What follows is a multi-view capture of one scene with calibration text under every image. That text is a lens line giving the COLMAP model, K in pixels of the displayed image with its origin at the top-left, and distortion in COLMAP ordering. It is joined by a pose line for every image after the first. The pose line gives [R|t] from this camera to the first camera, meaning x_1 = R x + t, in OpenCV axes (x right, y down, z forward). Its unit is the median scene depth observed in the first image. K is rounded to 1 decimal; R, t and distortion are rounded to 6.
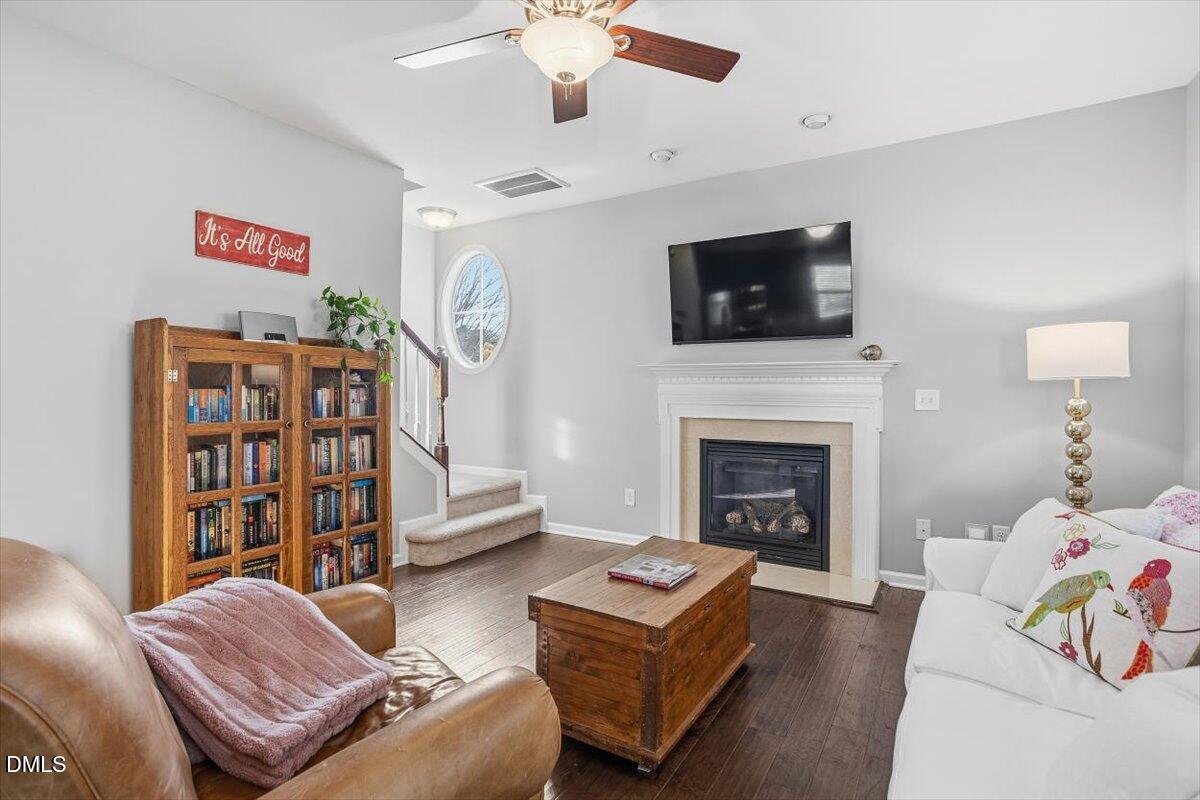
lens RADIAL K [[583.9, 0, 601.7], [0, 583.9, 395.1], [0, 0, 1]] dist [-0.027396, 0.009060]
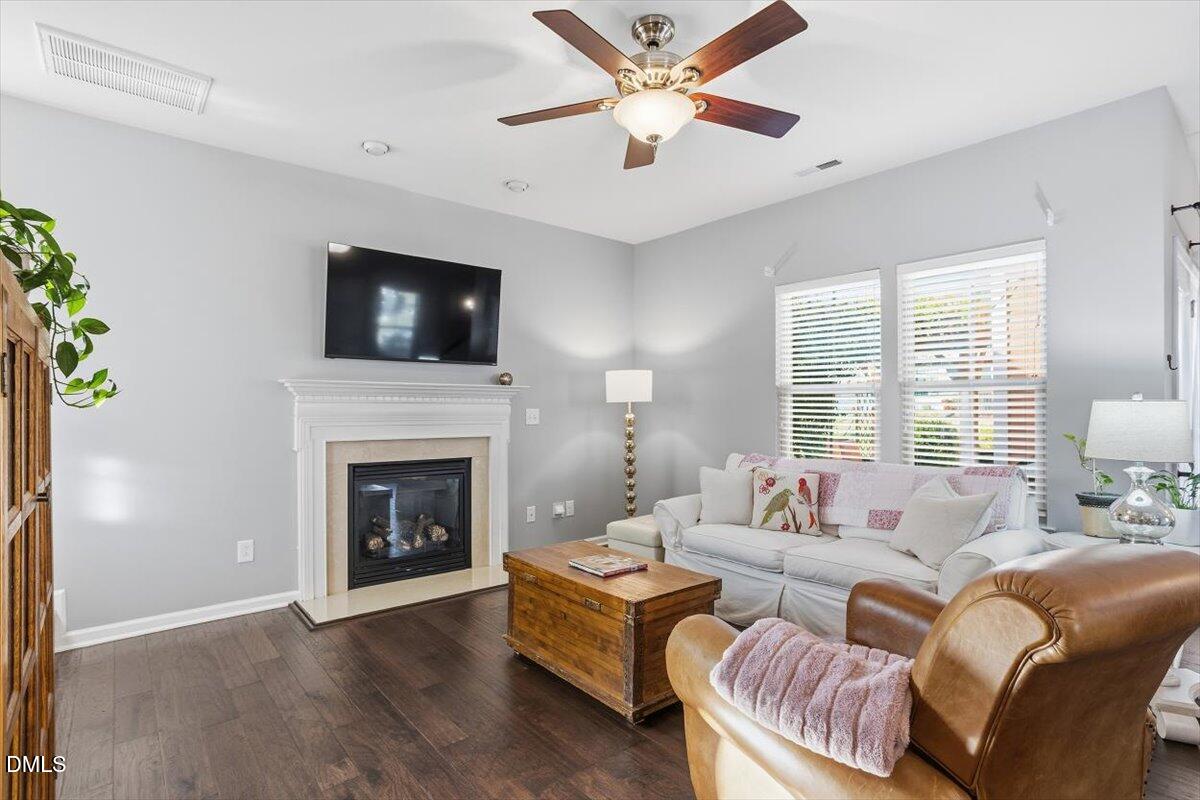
lens RADIAL K [[583.9, 0, 603.5], [0, 583.9, 403.0], [0, 0, 1]] dist [-0.027396, 0.009060]
pose [[0.319262, 0.008617, 0.947627, -0.619219], [0.010697, 0.999862, -0.012696, -0.003982], [-0.947606, 0.014191, 0.319126, 0.381291]]
